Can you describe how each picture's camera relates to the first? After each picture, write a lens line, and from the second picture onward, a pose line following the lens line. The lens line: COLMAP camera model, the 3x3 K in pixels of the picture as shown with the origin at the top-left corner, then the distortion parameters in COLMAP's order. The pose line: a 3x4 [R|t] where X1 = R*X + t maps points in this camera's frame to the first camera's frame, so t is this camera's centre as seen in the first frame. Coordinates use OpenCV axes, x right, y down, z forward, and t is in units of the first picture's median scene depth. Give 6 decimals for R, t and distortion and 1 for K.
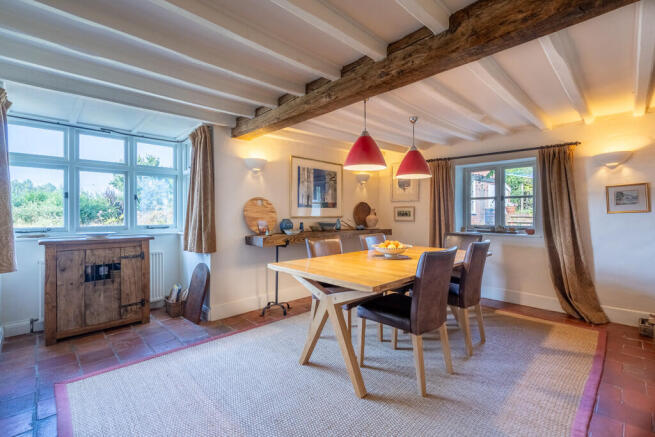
lens RADIAL K [[297.6, 0, 325.7], [0, 297.6, 213.8], [0, 0, 1]] dist [0.004436, 0.000109]
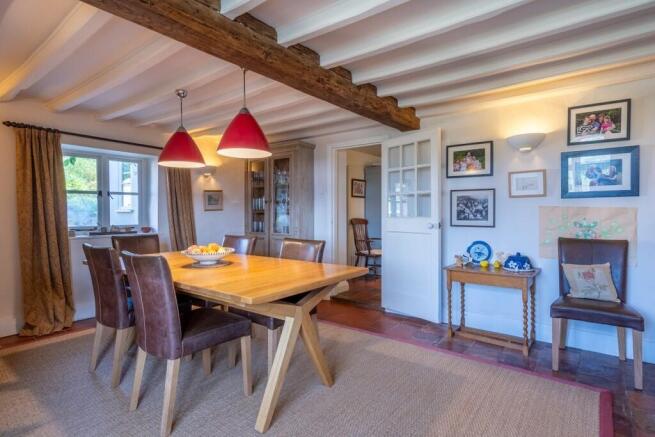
lens RADIAL K [[338.5, 0, 326.0], [0, 338.5, 216.4], [0, 0, 1]] dist [-0.001562, -0.000085]
pose [[-0.138165, -0.013596, 0.990316, -0.607206], [0.006577, 0.999871, 0.014644, 0.003157], [-0.990387, 0.008537, -0.138058, 0.682385]]
